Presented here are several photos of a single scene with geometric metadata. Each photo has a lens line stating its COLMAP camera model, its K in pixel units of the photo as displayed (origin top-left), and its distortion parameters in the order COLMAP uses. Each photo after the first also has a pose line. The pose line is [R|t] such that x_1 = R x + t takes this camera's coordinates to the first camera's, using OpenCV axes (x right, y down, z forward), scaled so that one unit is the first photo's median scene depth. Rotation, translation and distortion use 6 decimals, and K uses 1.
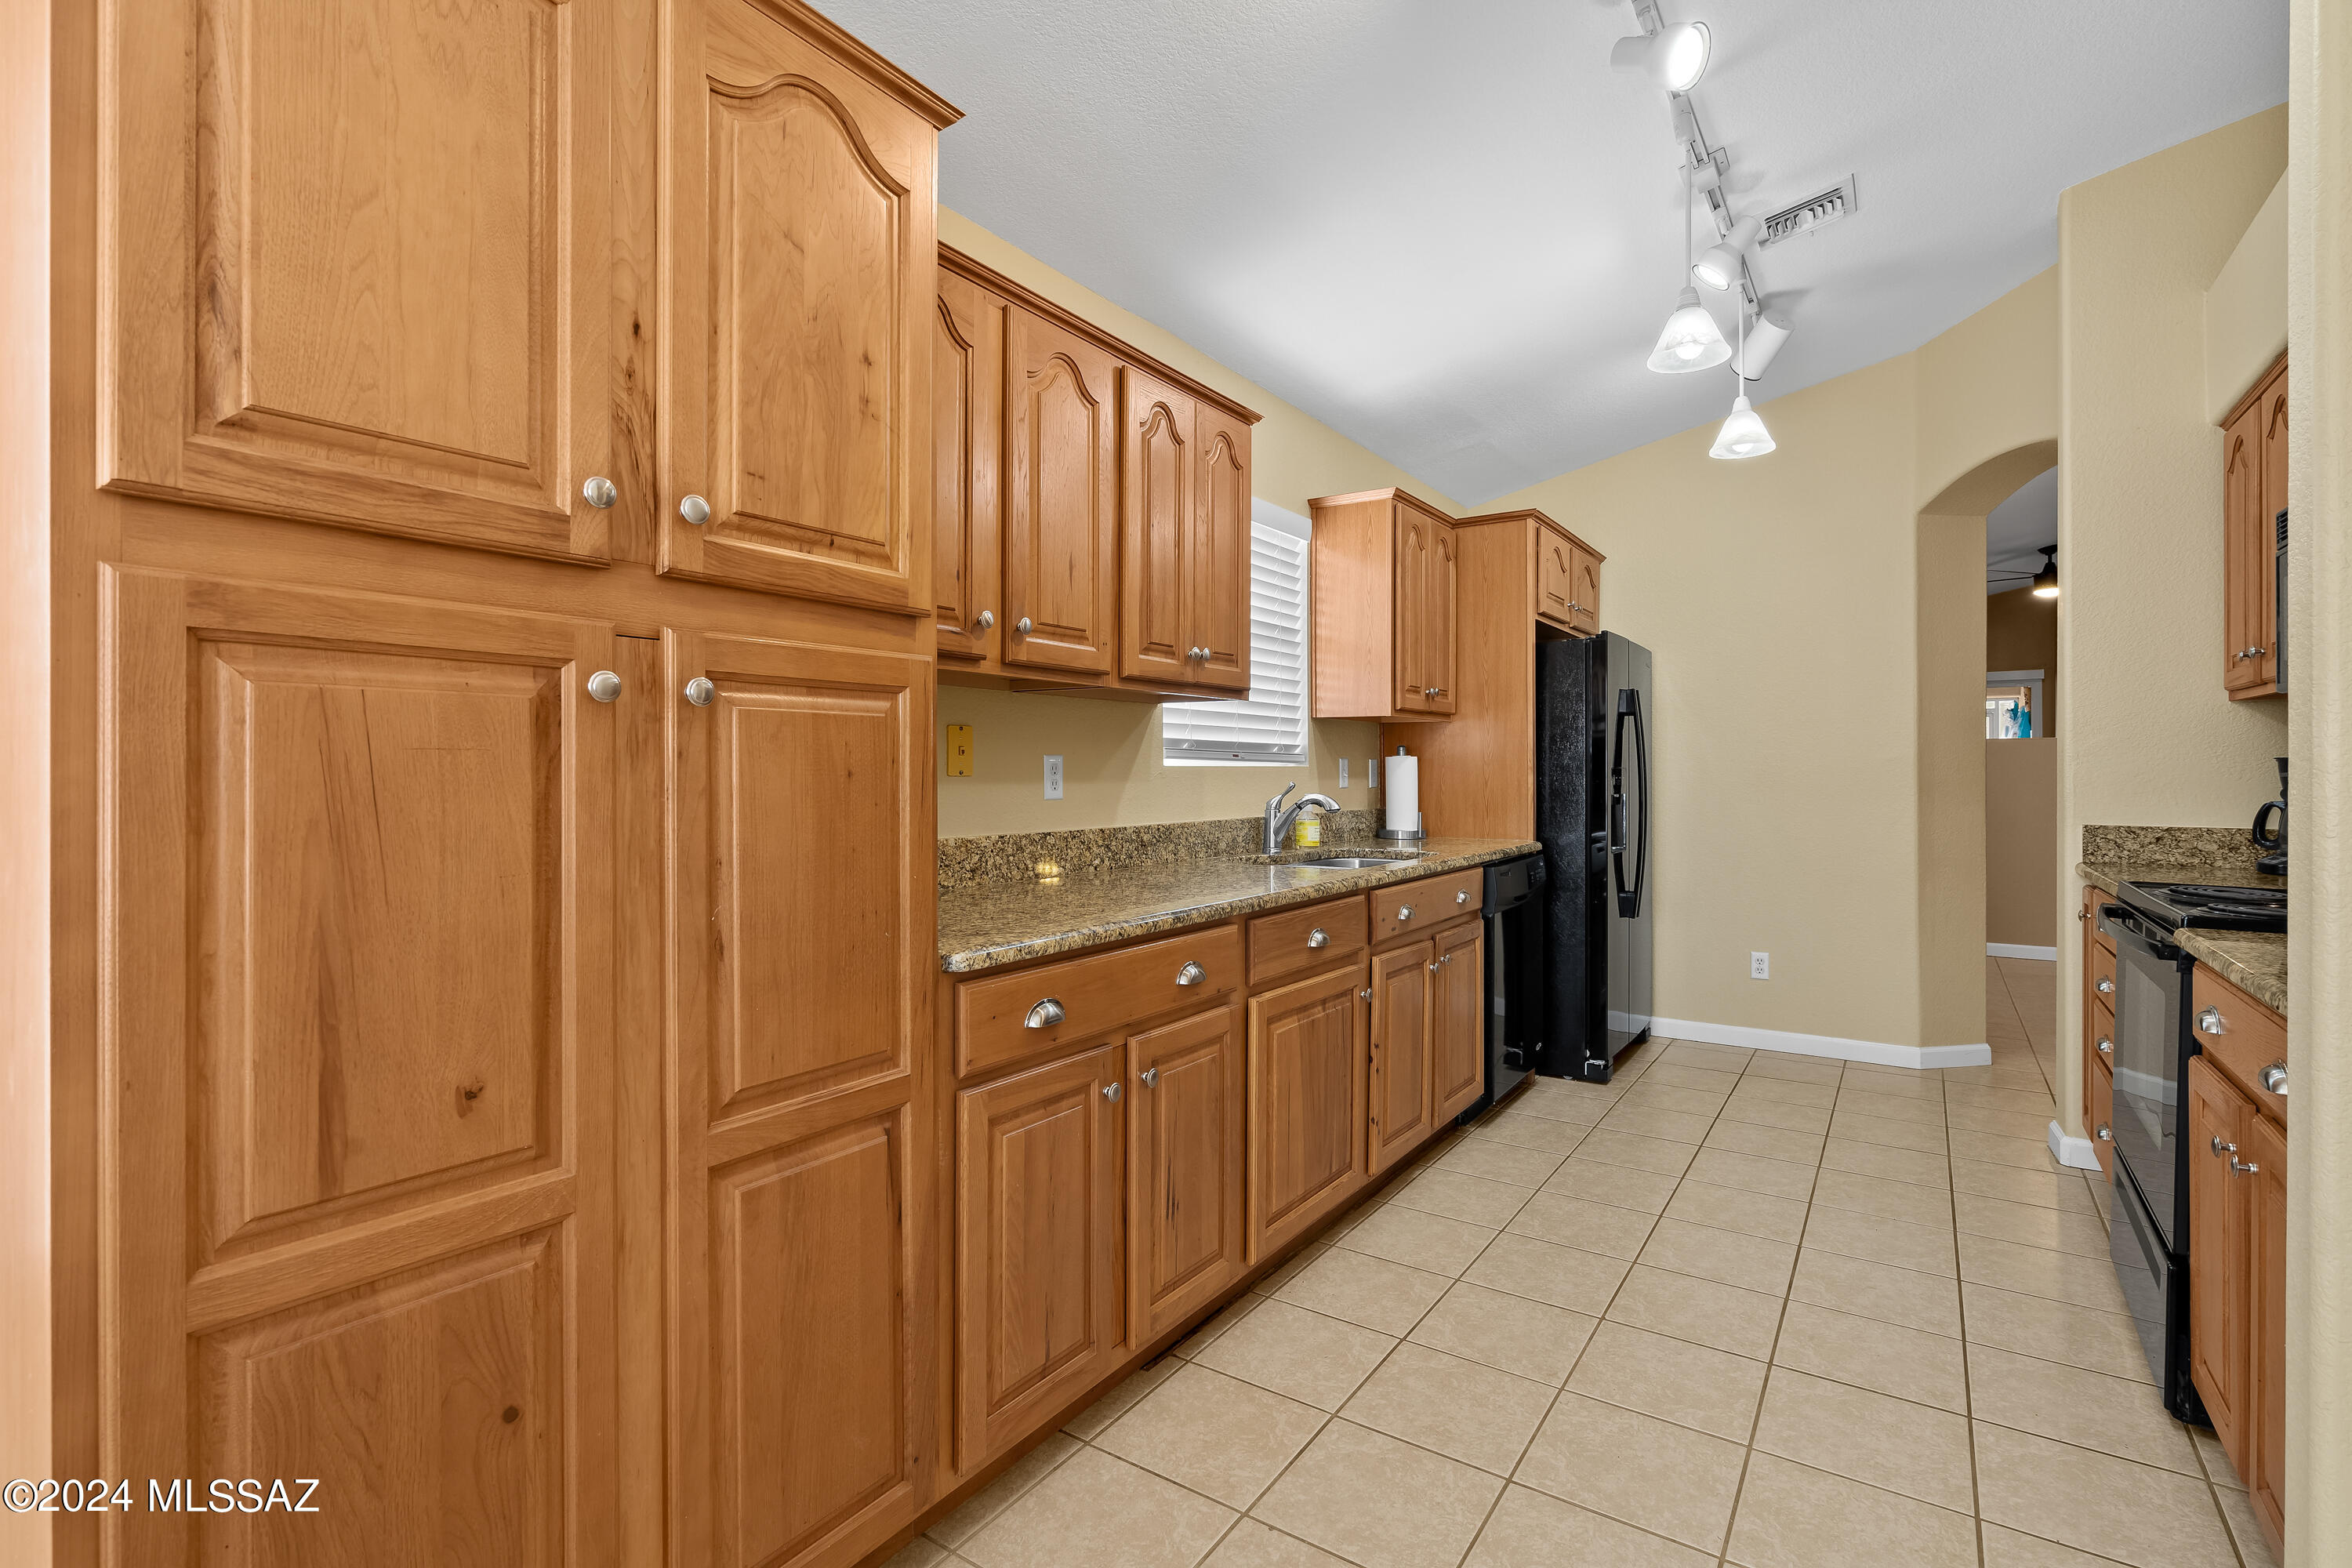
lens RADIAL K [[1080.6, 0, 1178.6], [0, 1080.6, 778.9], [0, 0, 1]] dist [-0.000350, 0.000282]
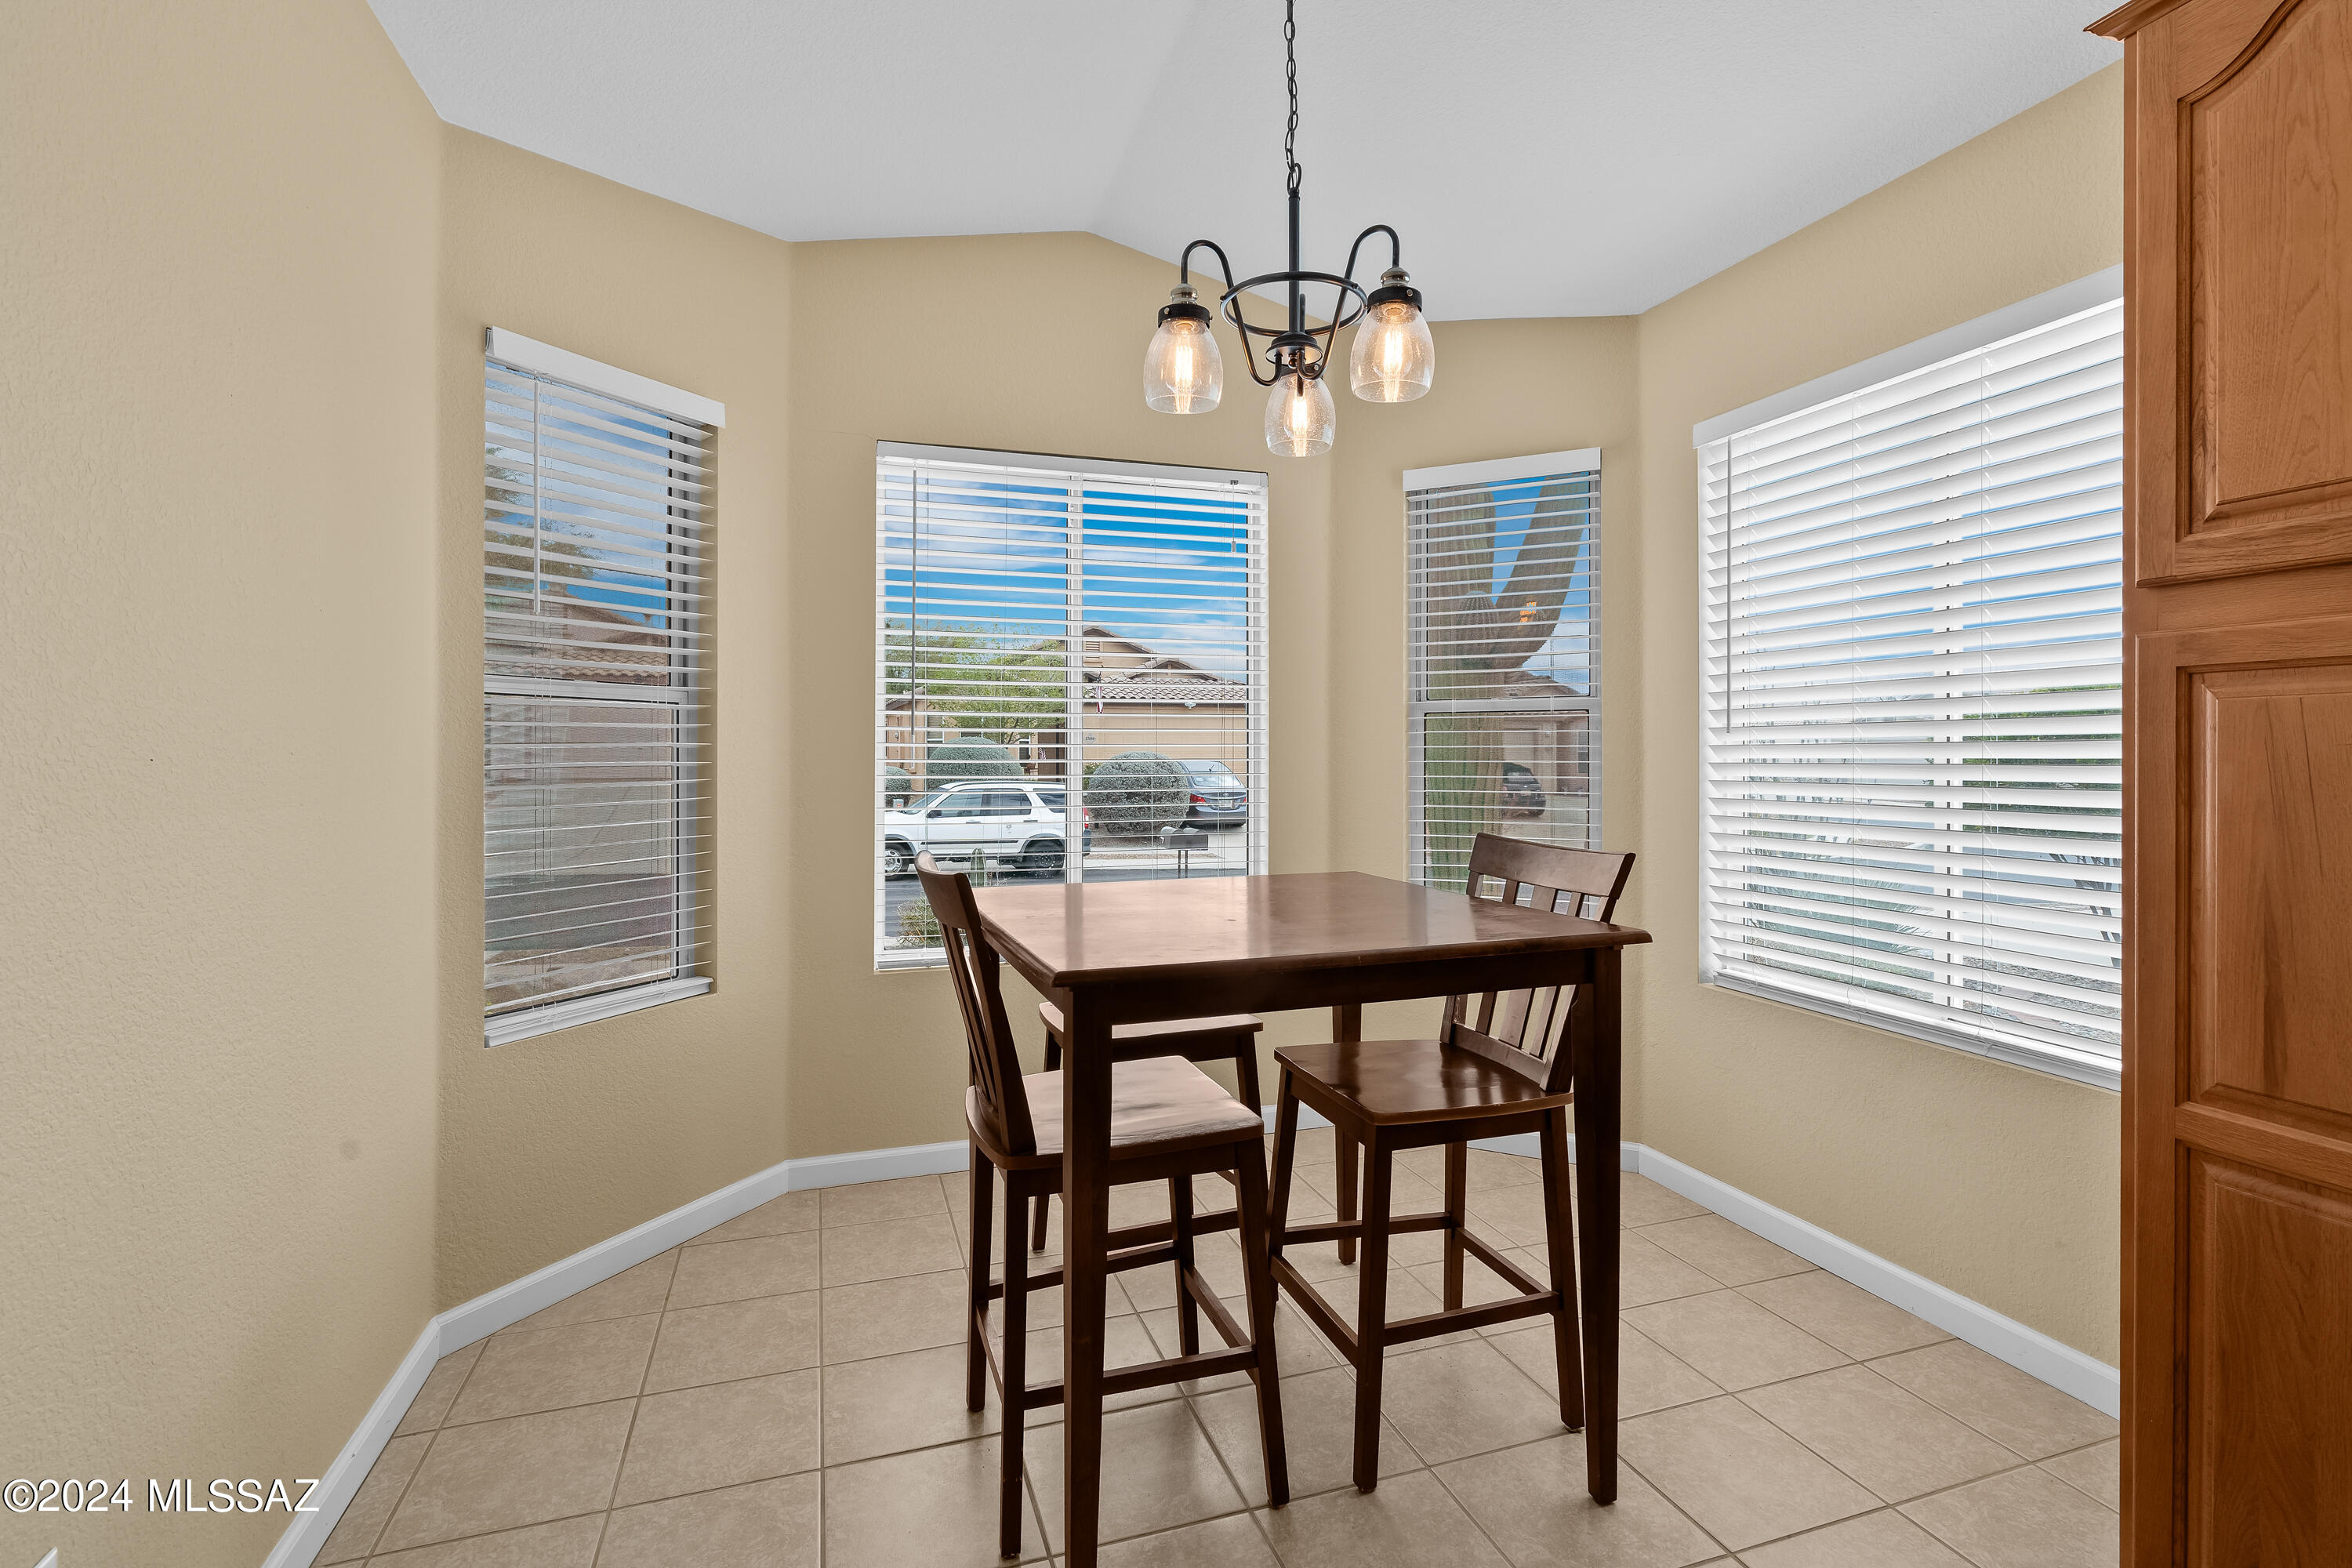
lens RADIAL K [[1100.1, 0, 1177.7], [0, 1100.1, 760.1], [0, 0, 1]] dist [-0.002540, -0.000184]
pose [[-0.597505, 0.002577, -0.801861, 1.014135], [-0.003044, 0.999980, 0.005482, -0.013874], [0.801860, 0.005716, -0.597485, 0.716930]]
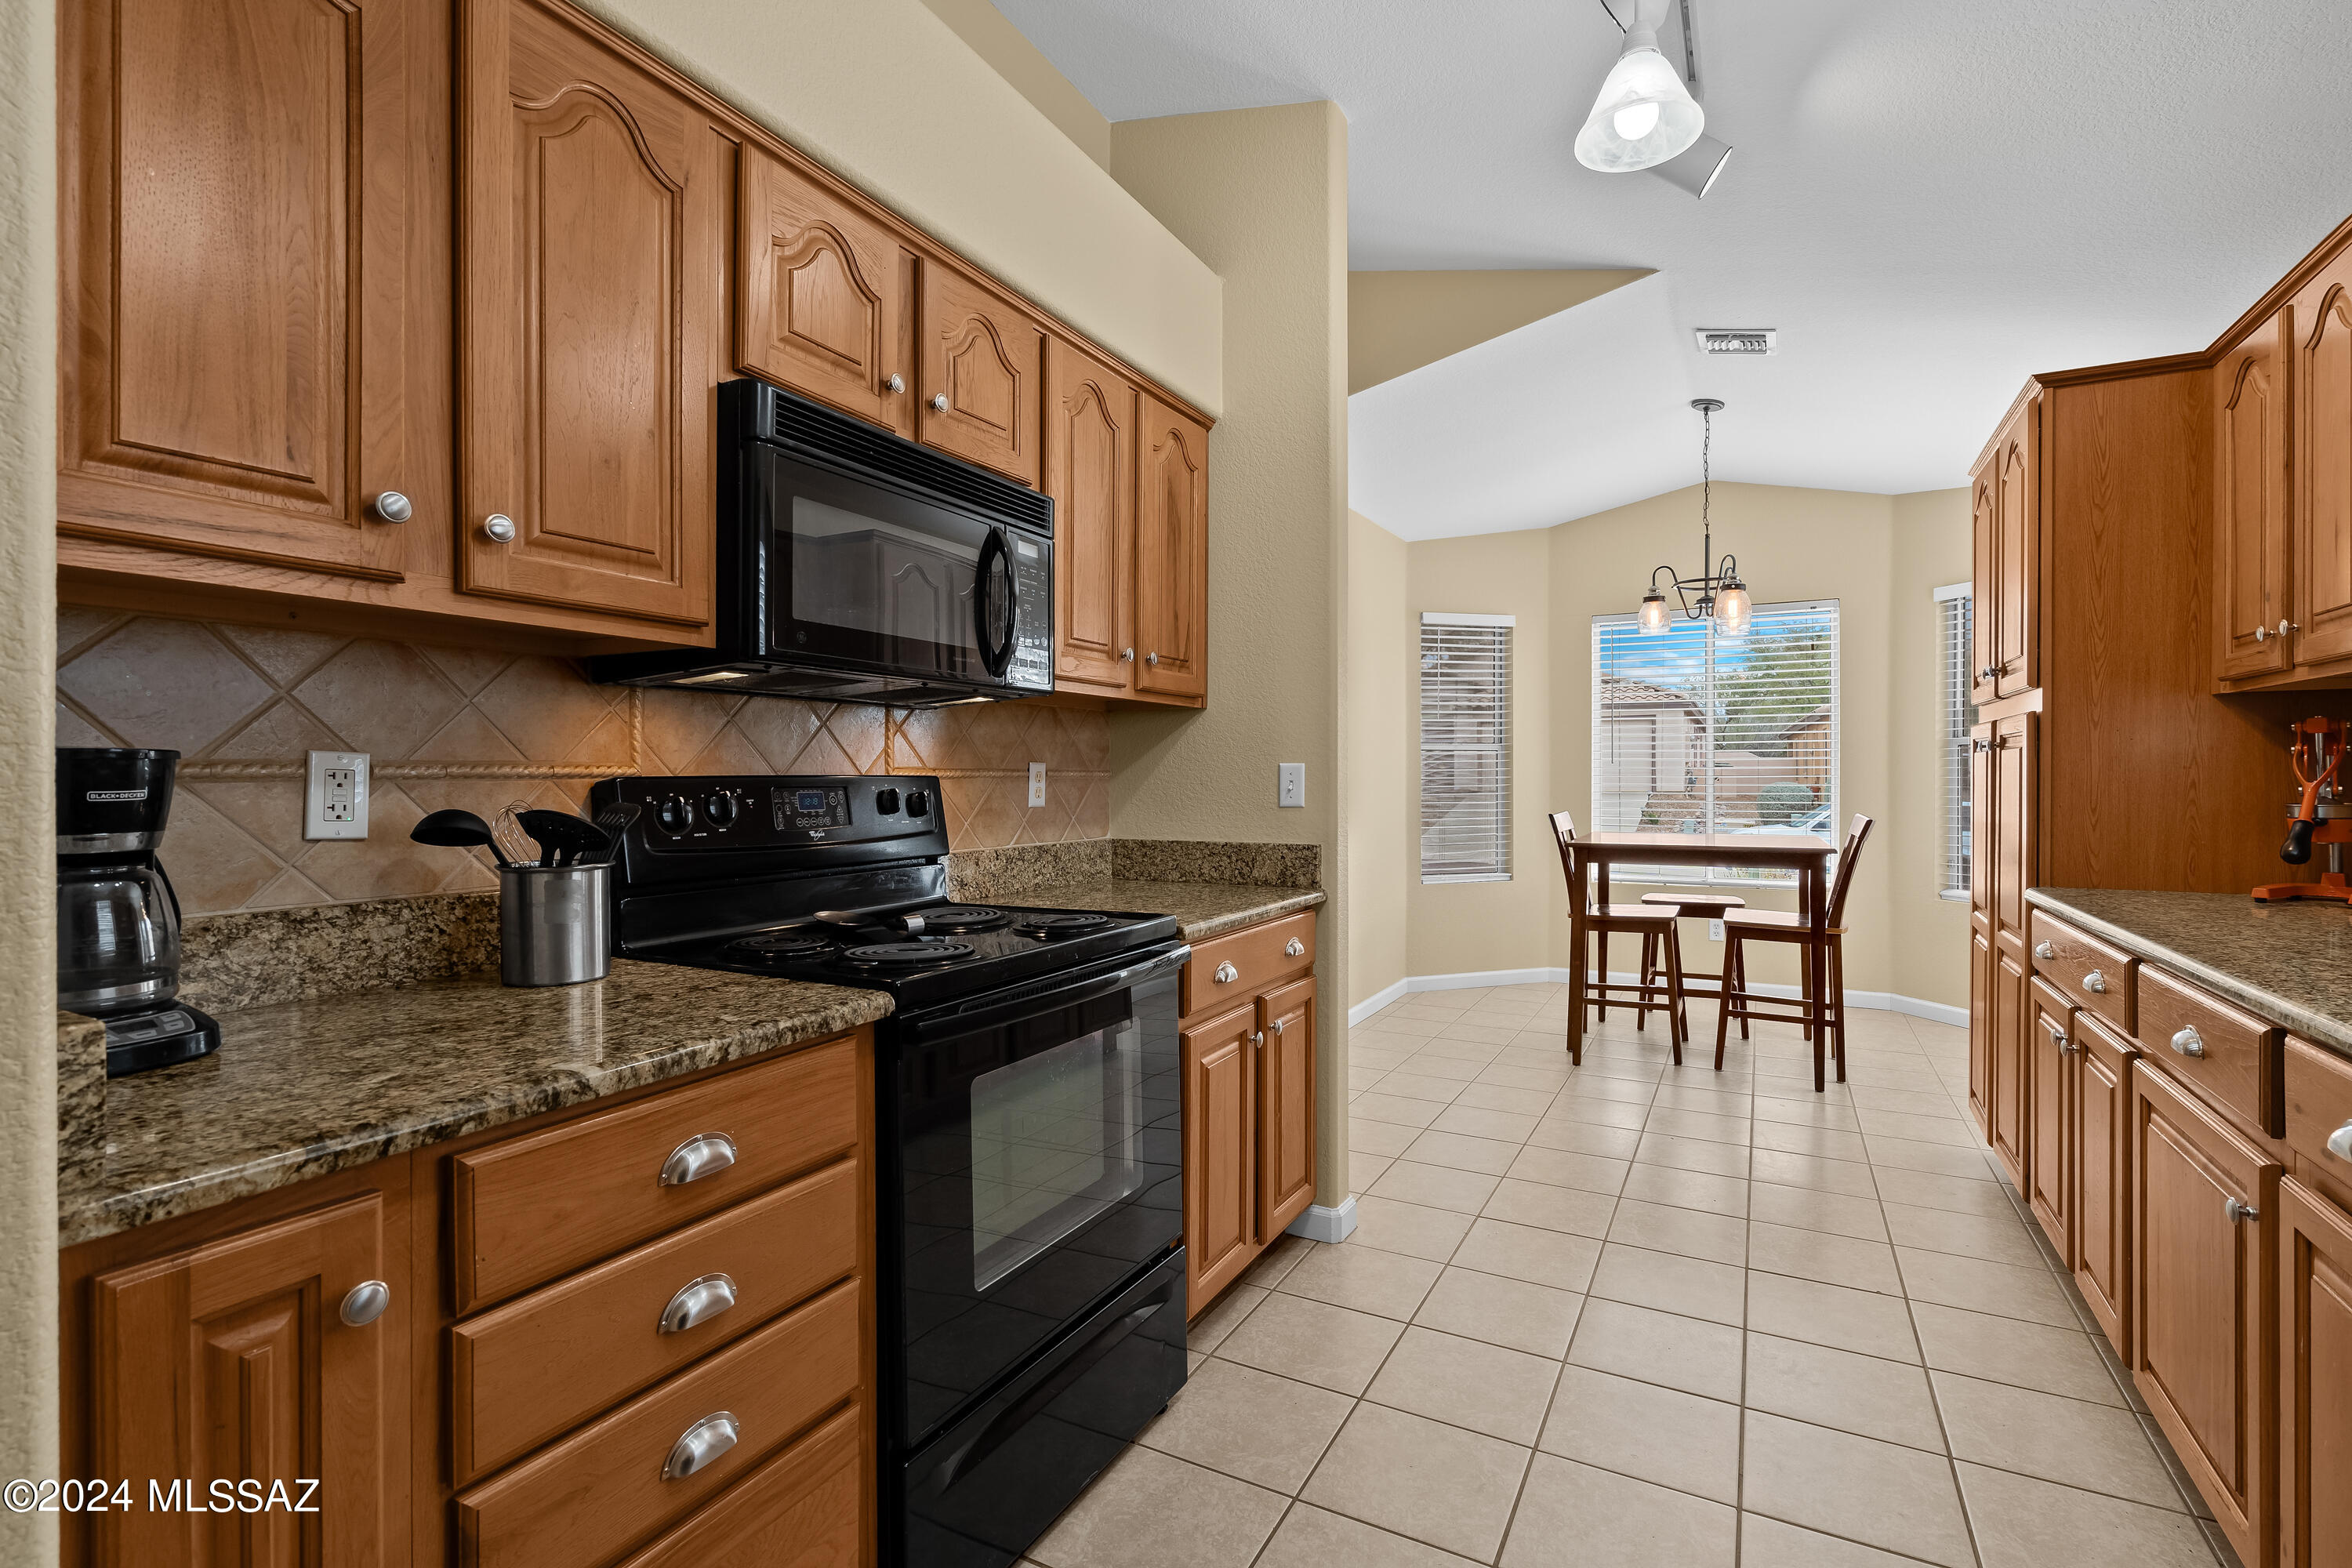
lens RADIAL K [[1080.8, 0, 1186.0], [0, 1080.8, 775.7], [0, 0, 1]] dist [-0.000442, 0.000113]
pose [[-0.992890, 0.001331, -0.119030, 2.033790], [0.000470, 0.999974, 0.007258, -0.039506], [0.119036, 0.007151, -0.992864, 3.925015]]
